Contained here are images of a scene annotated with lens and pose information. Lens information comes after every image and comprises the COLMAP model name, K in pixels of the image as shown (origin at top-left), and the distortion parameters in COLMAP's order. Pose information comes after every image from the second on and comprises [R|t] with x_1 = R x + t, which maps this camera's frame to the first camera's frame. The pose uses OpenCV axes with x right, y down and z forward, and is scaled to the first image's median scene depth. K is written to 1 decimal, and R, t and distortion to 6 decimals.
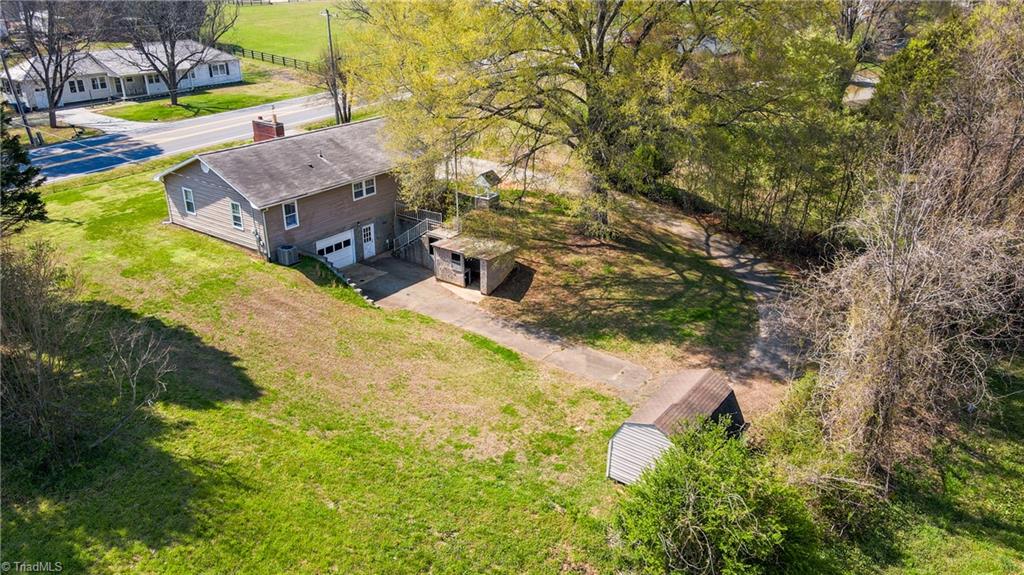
lens RADIAL K [[753.4, 0, 513.7], [0, 753.4, 286.4], [0, 0, 1]] dist [0.021205, 0.003696]
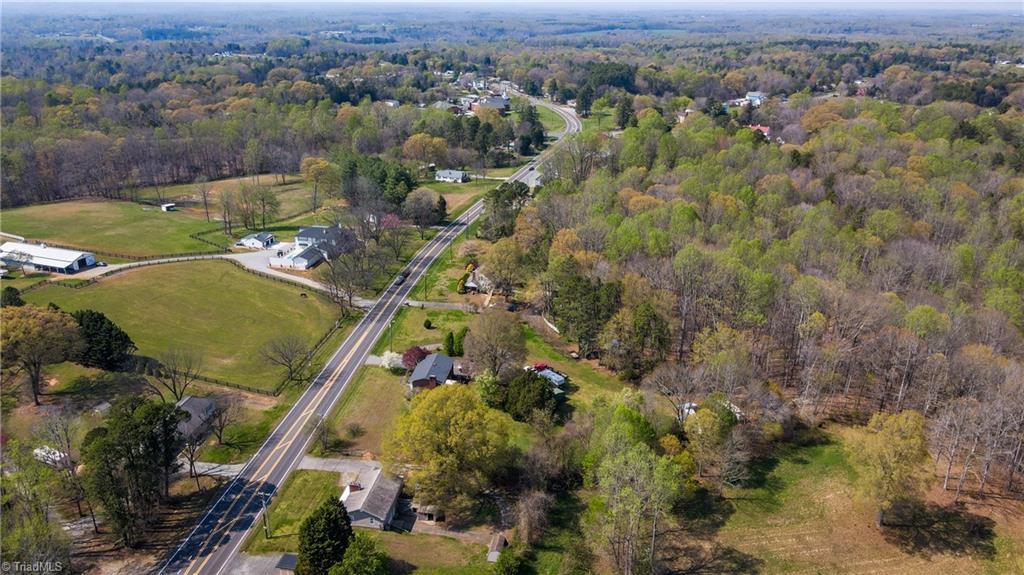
lens RADIAL K [[753.4, 0, 511.4], [0, 753.4, 288.0], [0, 0, 1]] dist [0.021205, 0.003696]
pose [[0.889132, -0.149901, 0.432404, -1.324235], [0.171006, 0.985218, -0.010088, -1.189741], [-0.424500, 0.082913, 0.901623, -3.075484]]
